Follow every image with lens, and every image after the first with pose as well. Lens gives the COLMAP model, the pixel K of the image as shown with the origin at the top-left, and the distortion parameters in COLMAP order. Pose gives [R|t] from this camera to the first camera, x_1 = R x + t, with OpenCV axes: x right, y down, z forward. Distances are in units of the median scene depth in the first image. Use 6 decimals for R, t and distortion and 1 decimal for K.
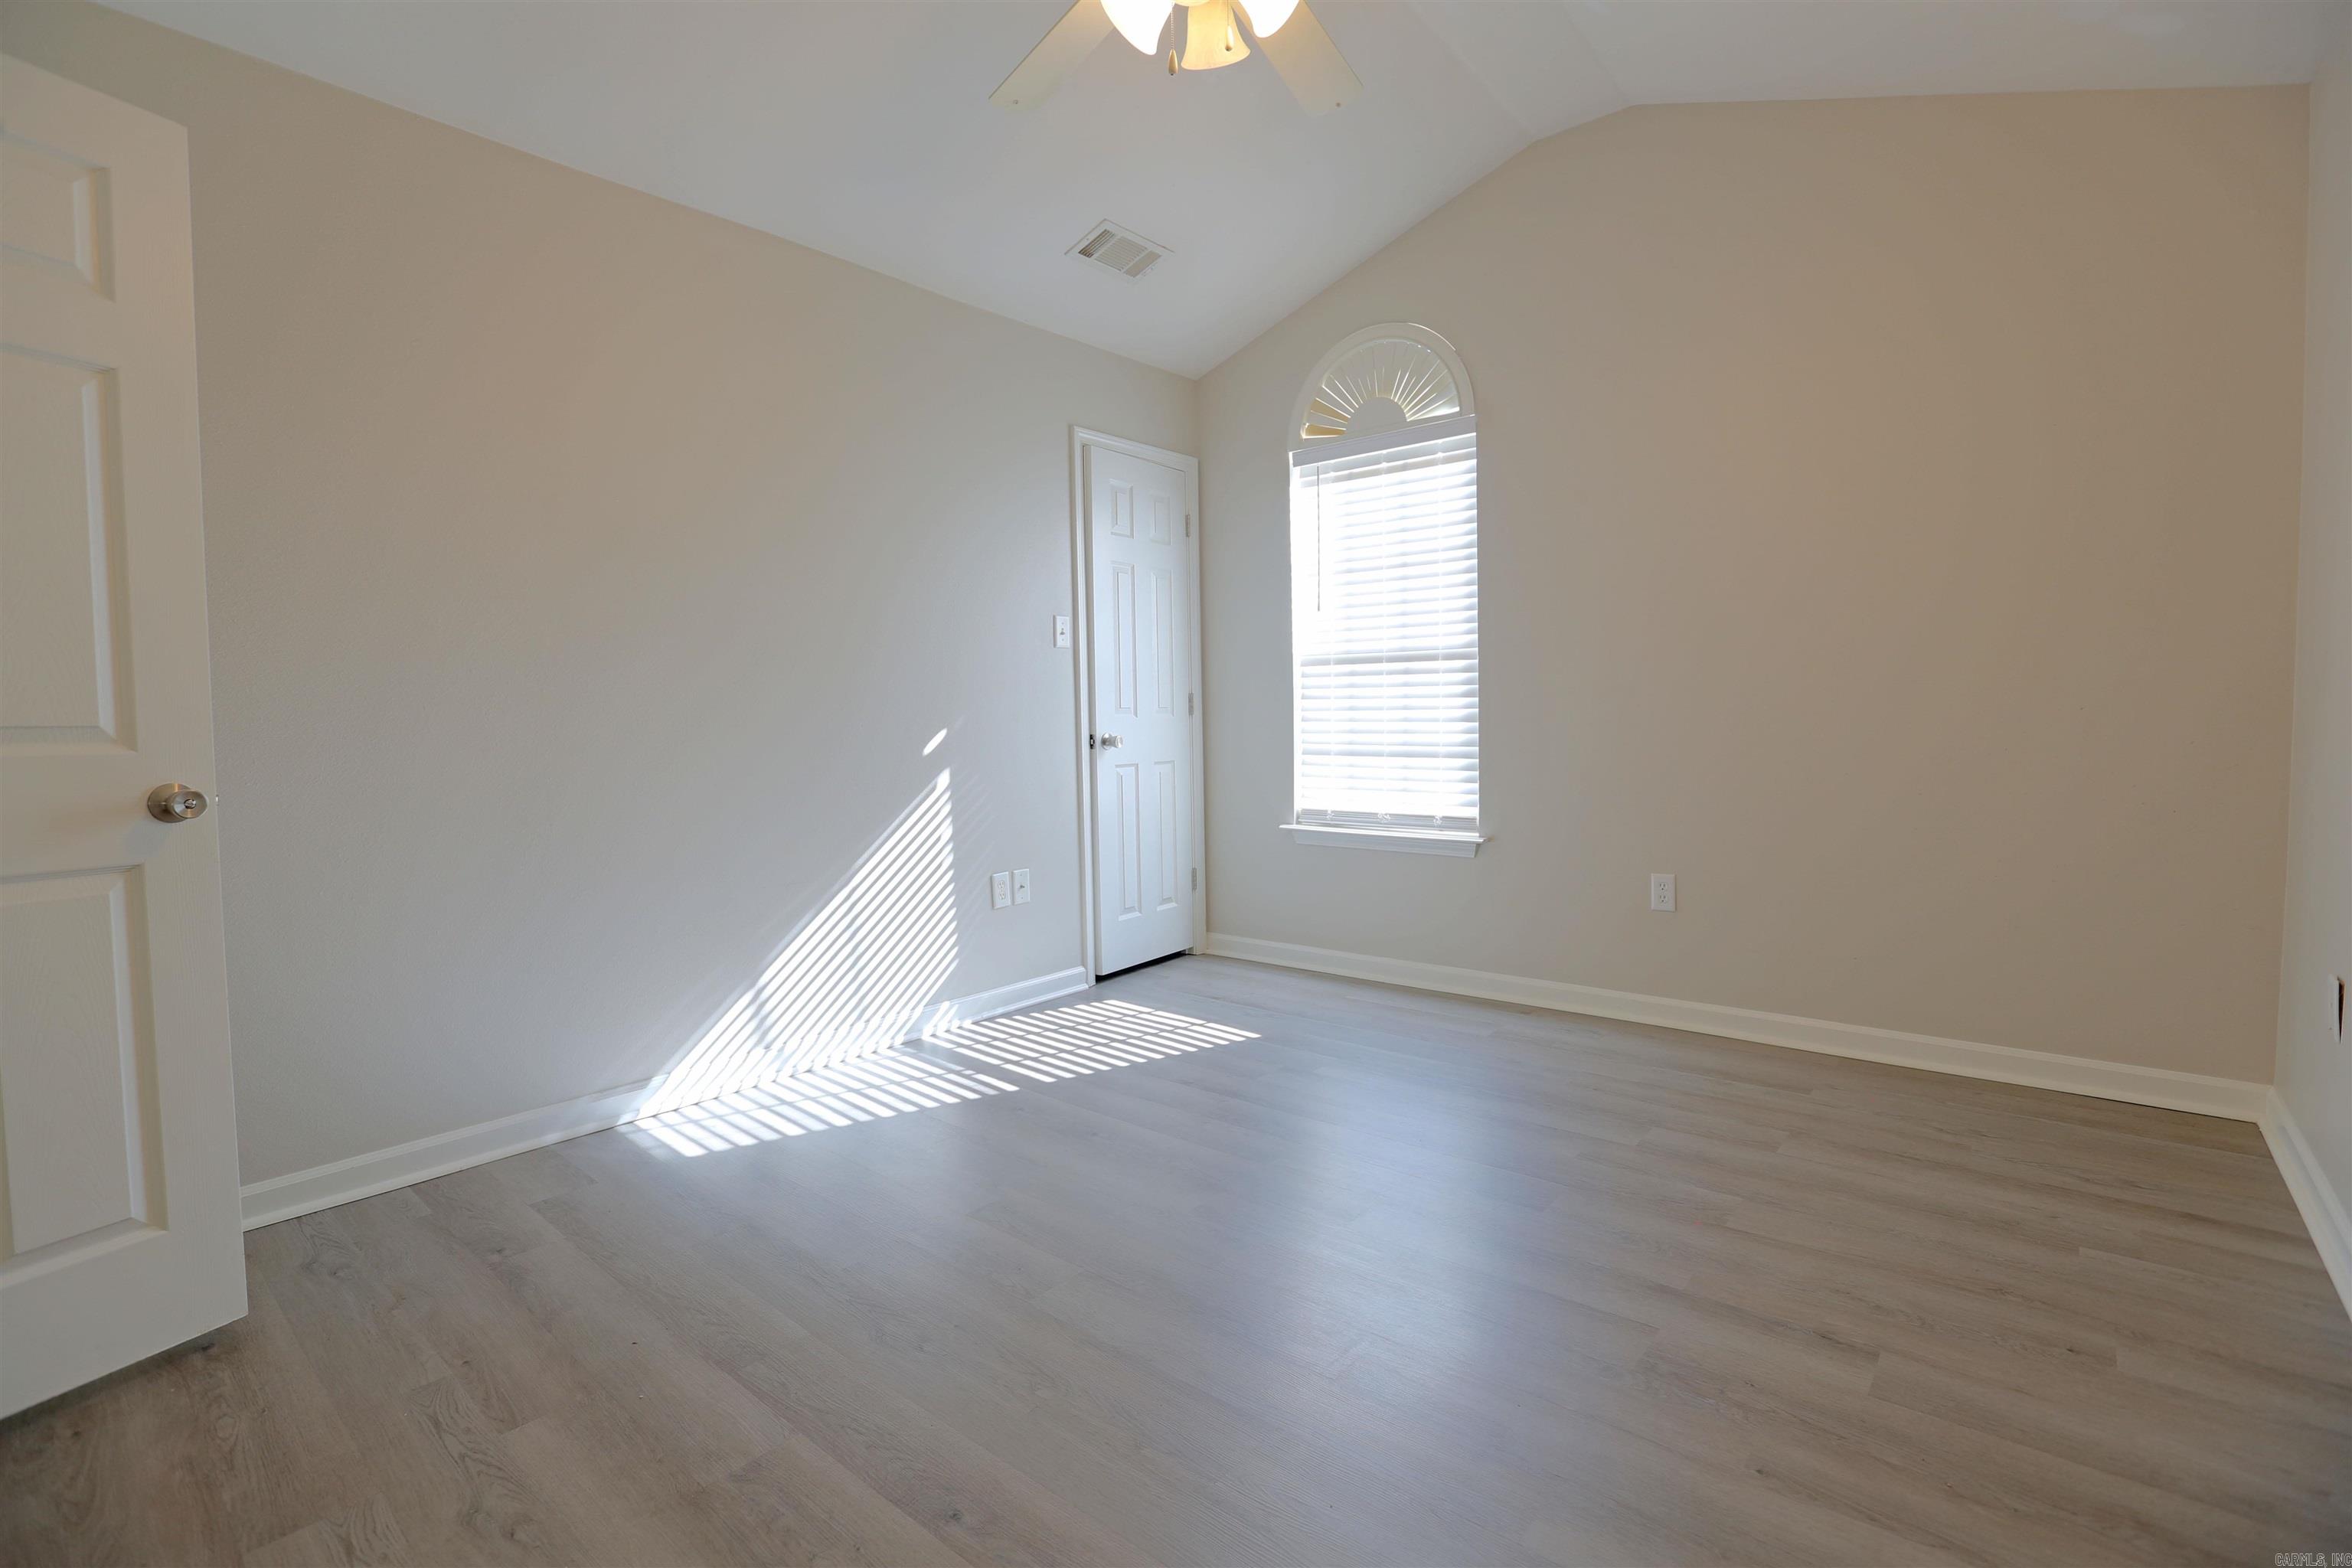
lens RADIAL K [[1078.3, 0, 1158.3], [0, 1078.3, 775.3], [0, 0, 1]] dist [-0.047815, 0.016971]
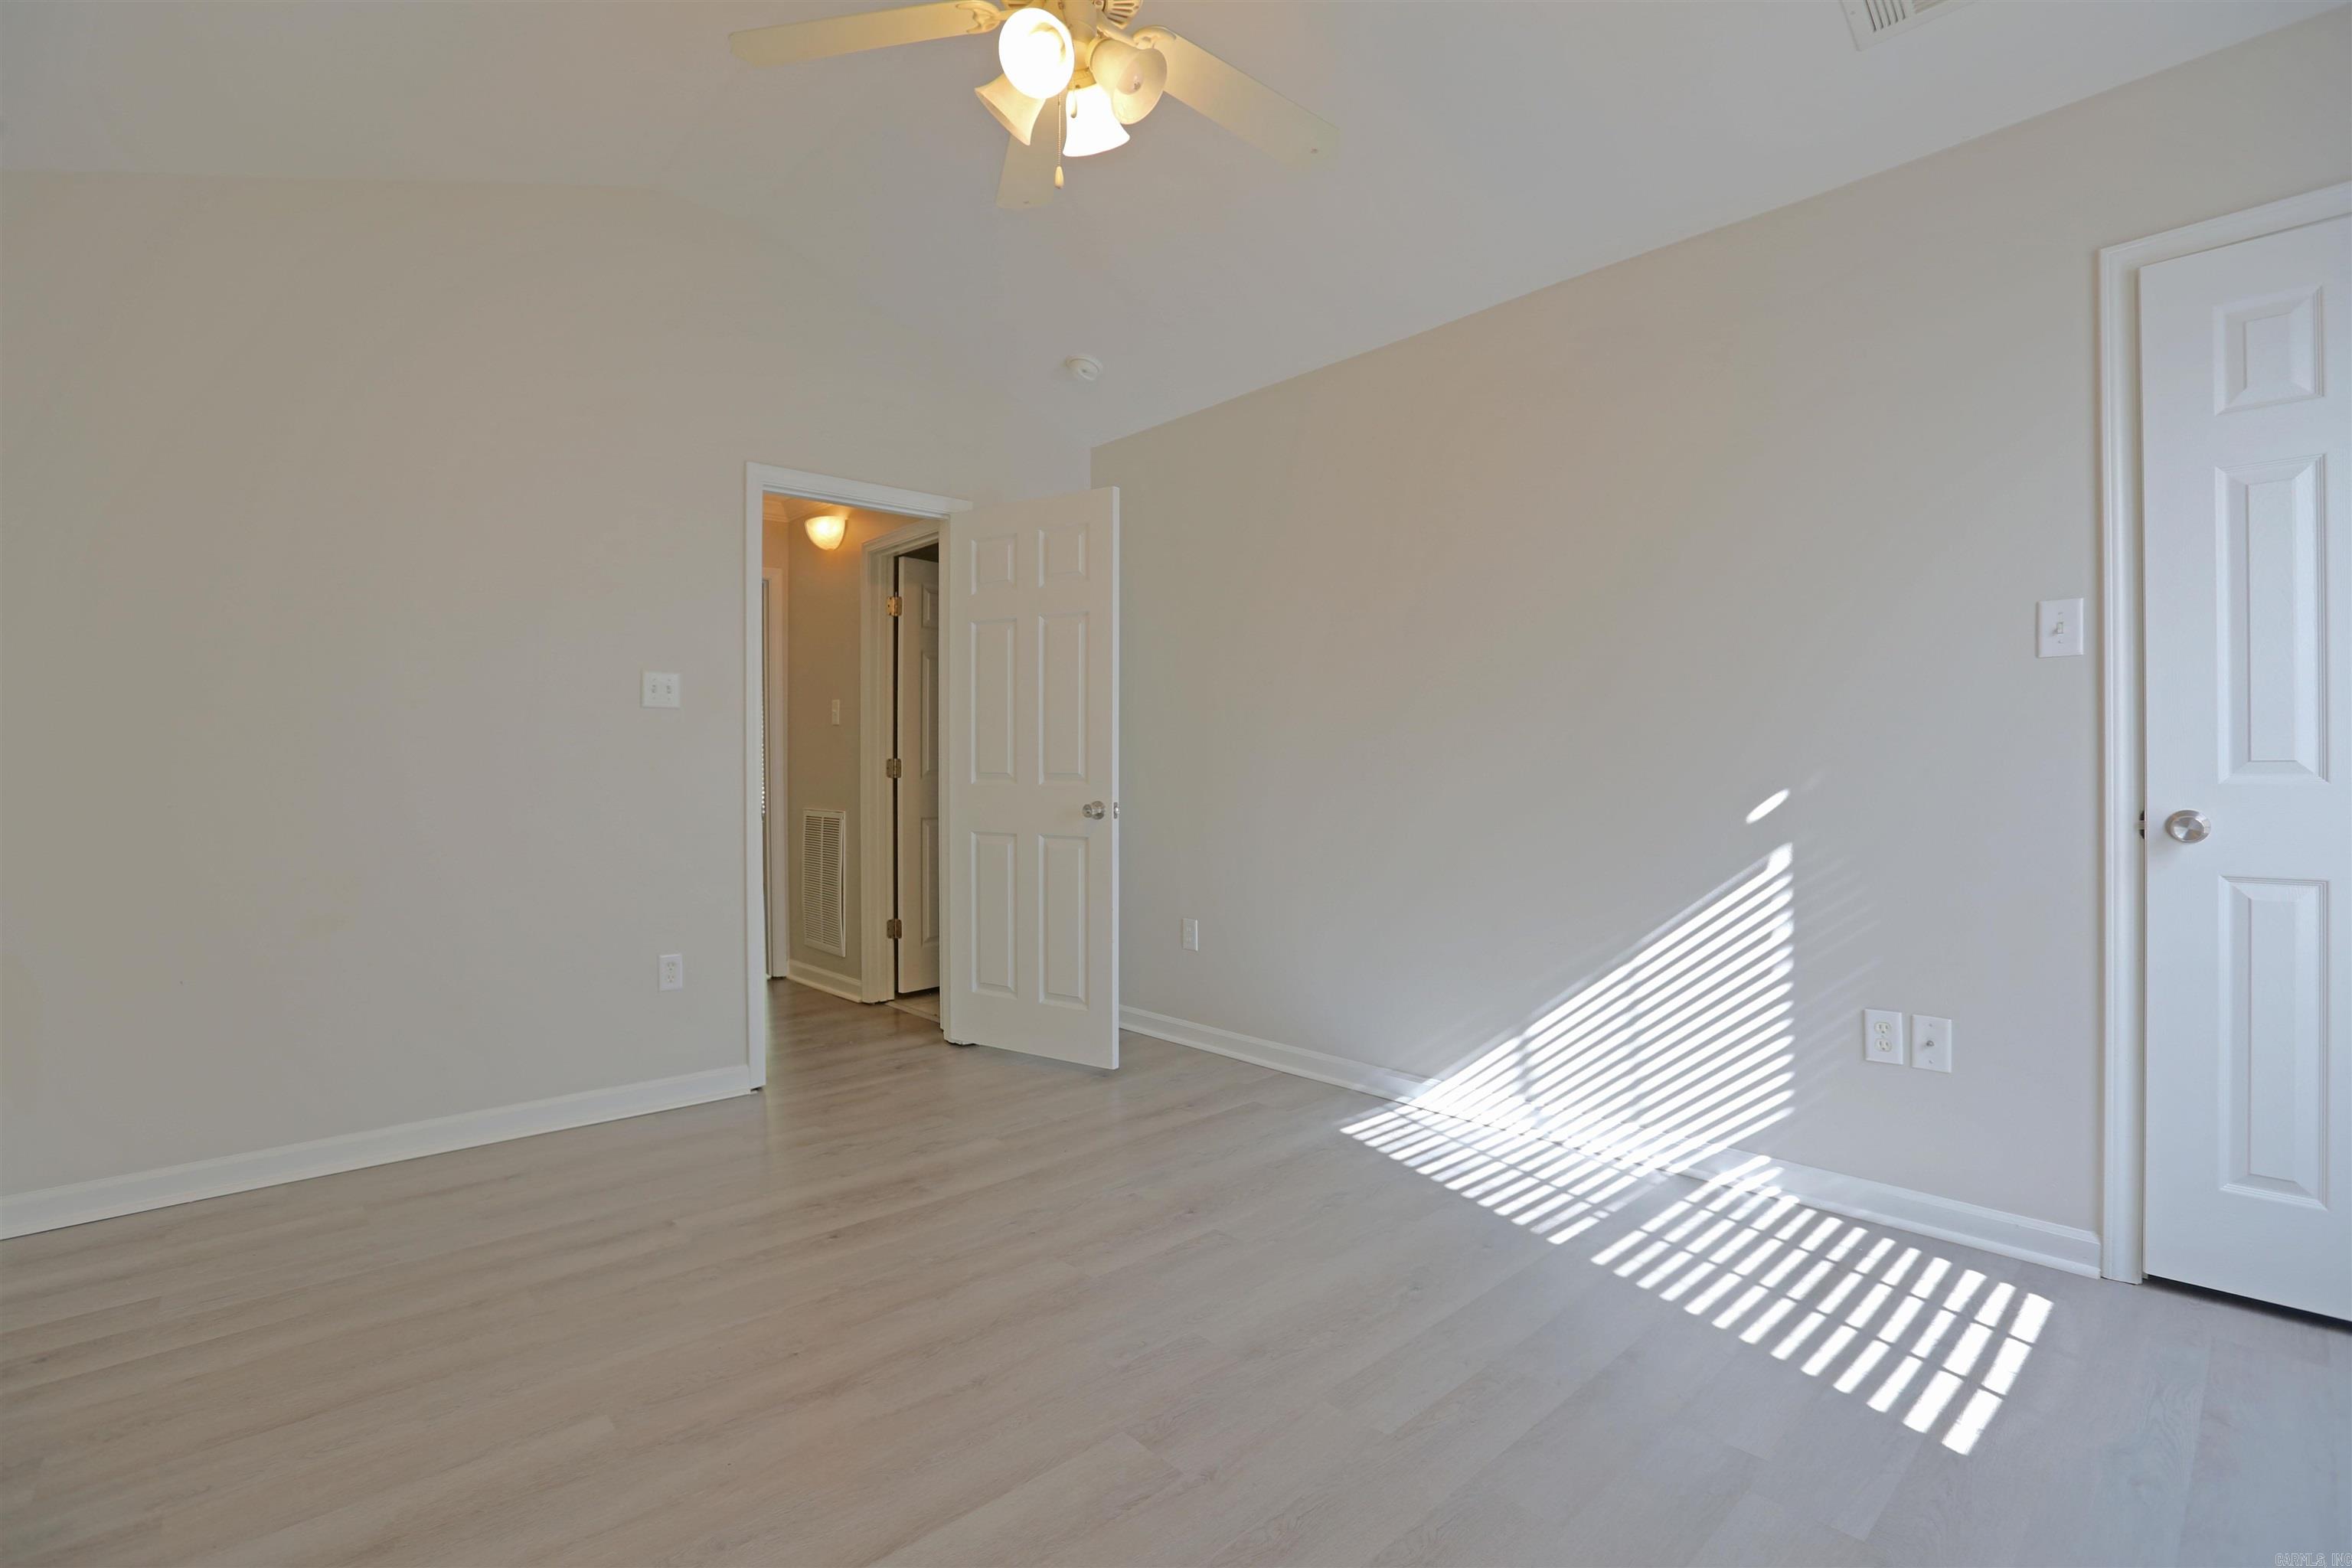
lens RADIAL K [[1078.3, 0, 1174.9], [0, 1078.3, 767.4], [0, 0, 1]] dist [-0.047815, 0.016971]
pose [[-0.119070, 0.017400, -0.992733, 0.539902], [-0.044149, 0.998765, 0.022801, -0.053237], [0.991904, 0.046543, -0.118154, 0.628440]]
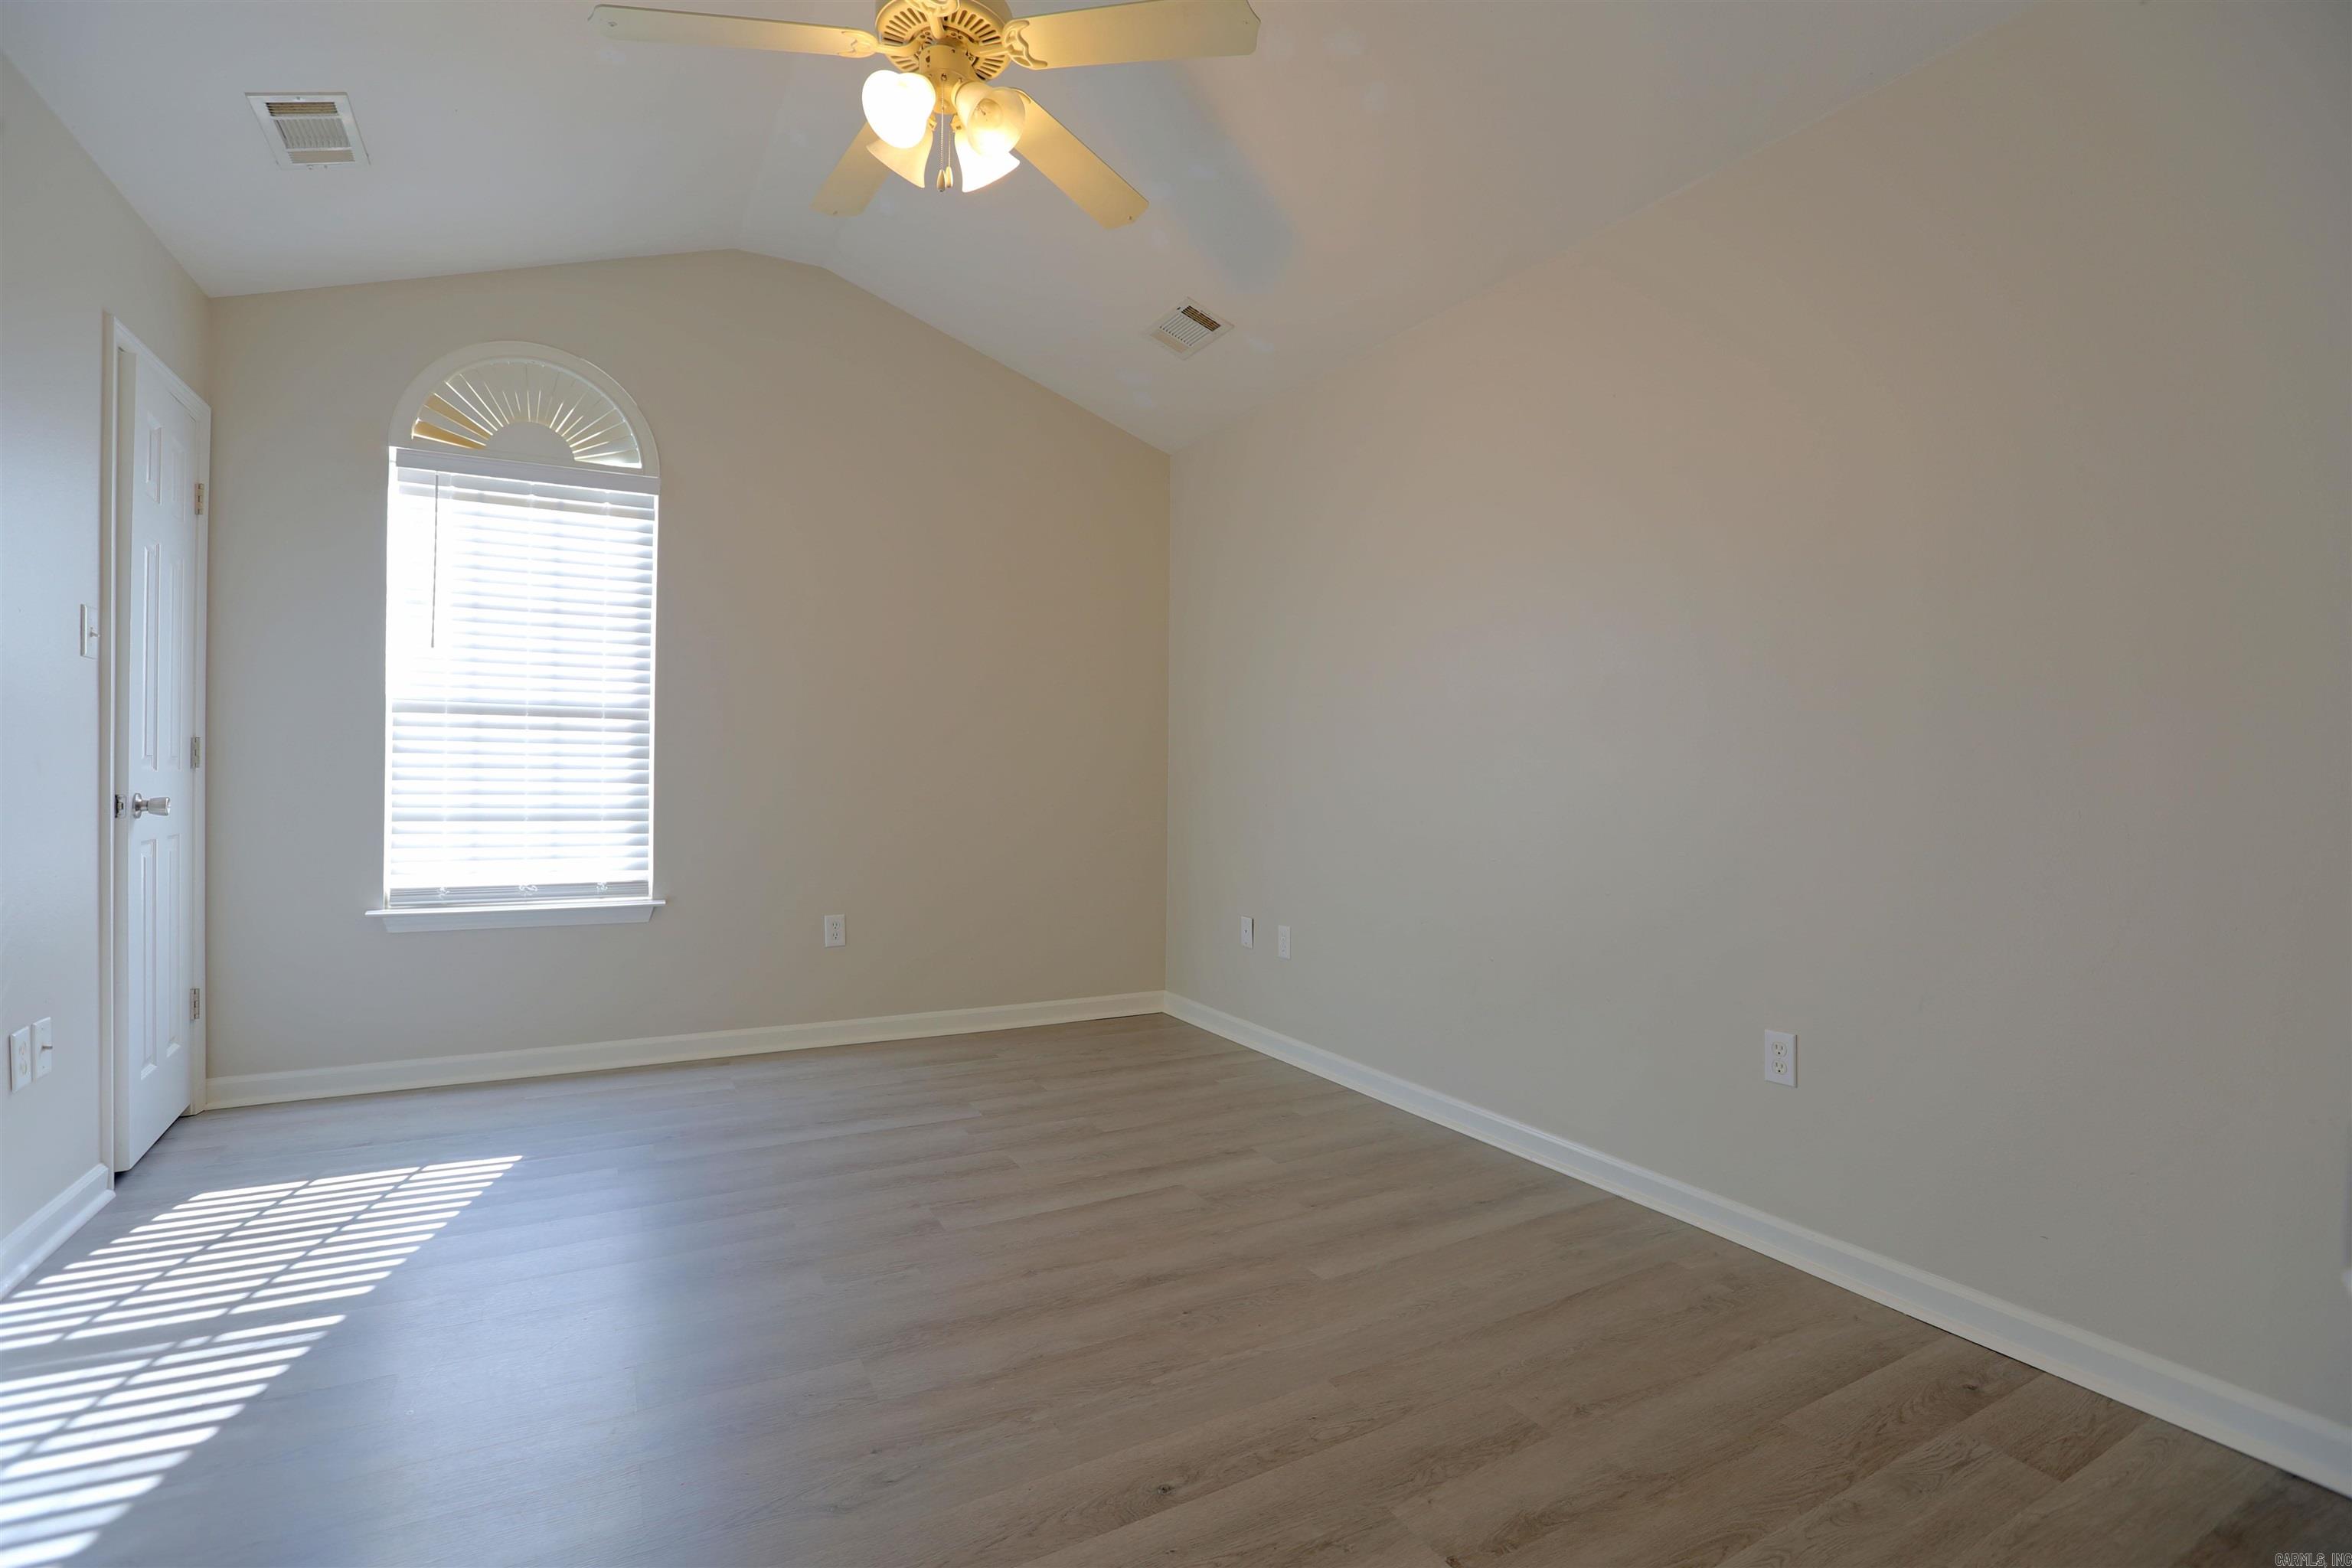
lens RADIAL K [[1078.3, 0, 1178.1], [0, 1078.3, 772.5], [0, 0, 1]] dist [-0.047815, 0.016971]
pose [[0.345807, 0.022123, 0.938045, -0.456692], [0.034892, 0.998727, -0.036418, -0.007147], [-0.937657, 0.045324, 0.344595, 0.204237]]
